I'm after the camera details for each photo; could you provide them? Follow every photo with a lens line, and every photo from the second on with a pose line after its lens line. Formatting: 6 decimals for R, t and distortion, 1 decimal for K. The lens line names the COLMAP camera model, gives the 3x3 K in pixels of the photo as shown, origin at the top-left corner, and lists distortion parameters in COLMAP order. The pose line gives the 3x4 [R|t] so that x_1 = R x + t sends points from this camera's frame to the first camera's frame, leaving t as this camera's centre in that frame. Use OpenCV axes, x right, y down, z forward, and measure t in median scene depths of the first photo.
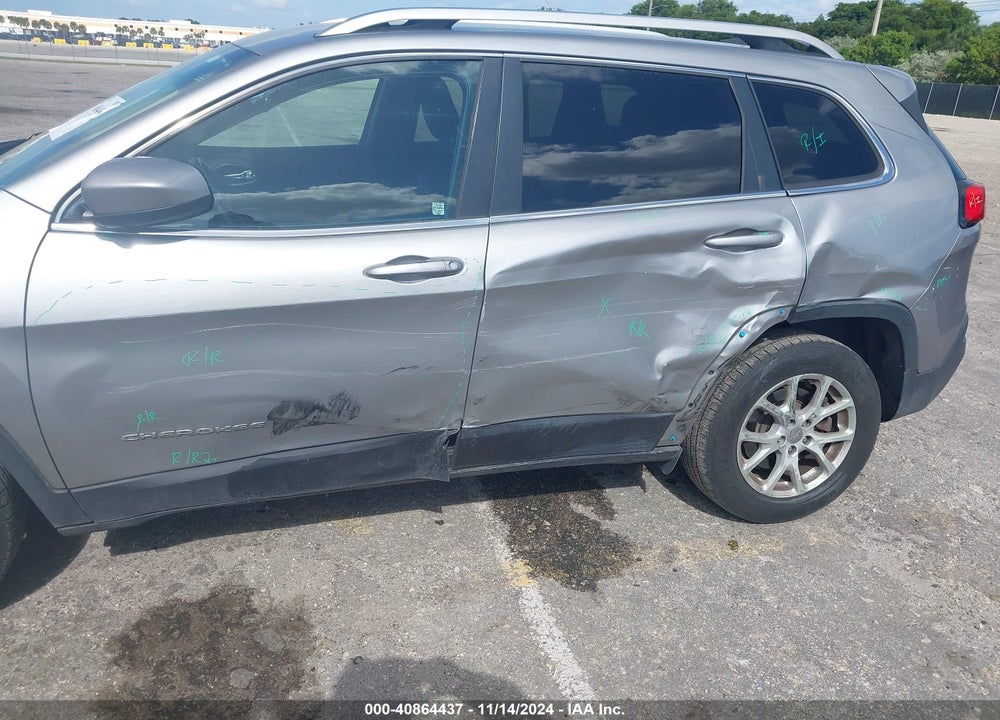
lens RADIAL K [[762.4, 0, 488.4], [0, 762.4, 377.6], [0, 0, 1]] dist [0.005943, 0.000007]
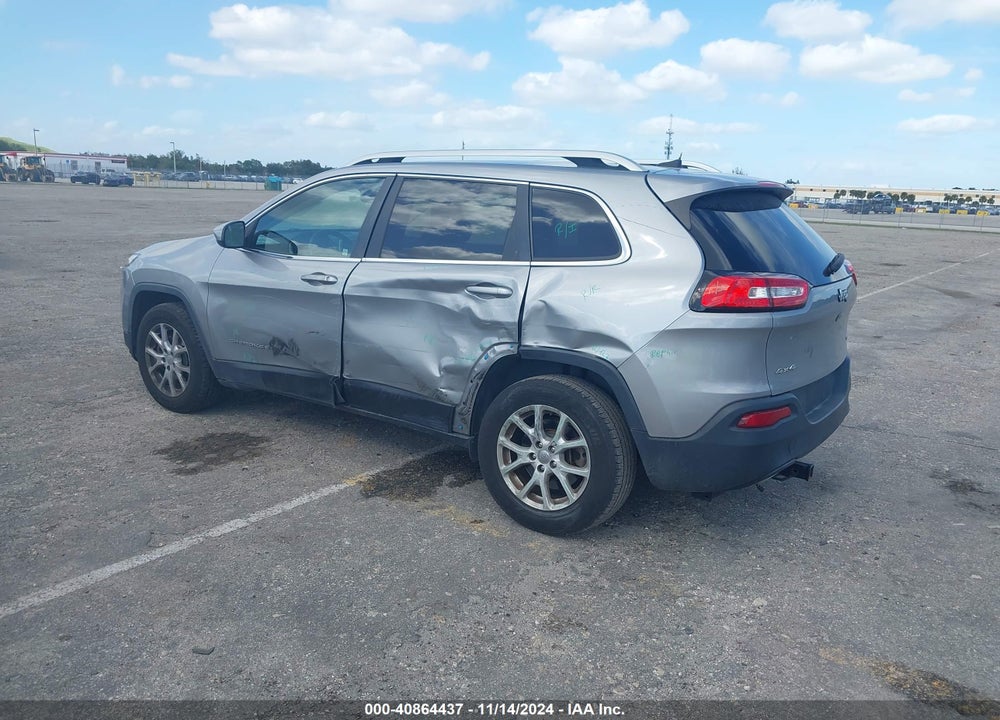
lens RADIAL K [[808.8, 0, 511.3], [0, 808.8, 360.6], [0, 0, 1]] dist [0.008391, -0.009774]
pose [[0.612957, 0.140168, -0.777584, 1.529057], [-0.314383, 0.946146, -0.077270, 0.049732], [0.724877, 0.291823, 0.624014, 0.108424]]
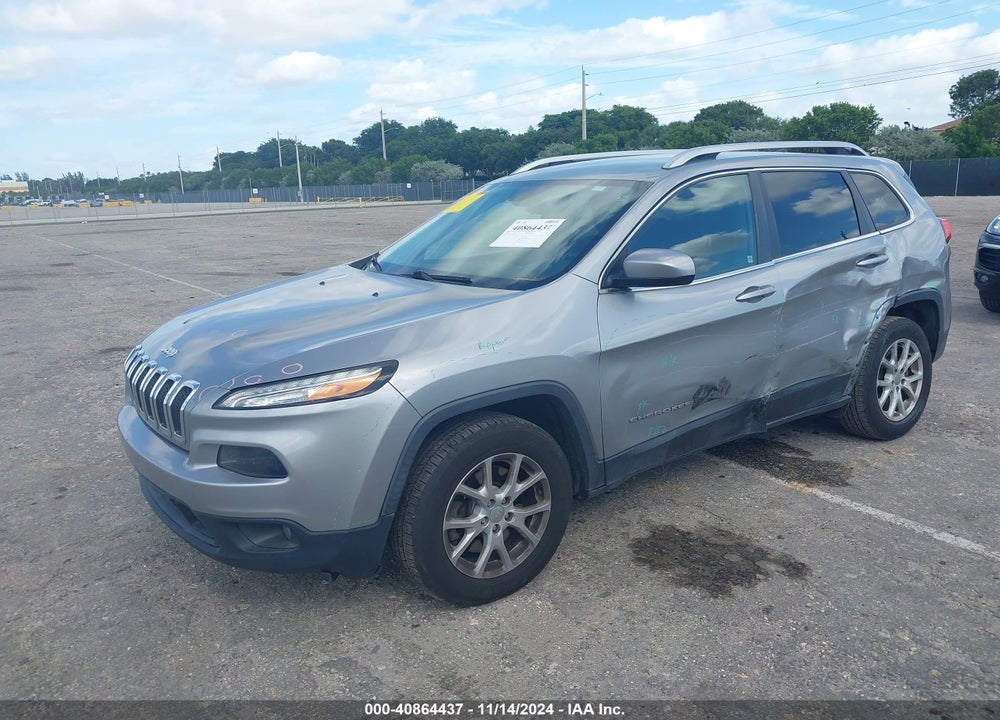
lens RADIAL K [[780.7, 0, 514.3], [0, 780.7, 388.3], [0, 0, 1]] dist [0.002785, 0.004740]
pose [[0.937841, -0.170255, 0.302436, -0.958298], [0.208887, 0.972802, -0.100114, 0.100421], [-0.277165, 0.157066, 0.947898, -0.372768]]
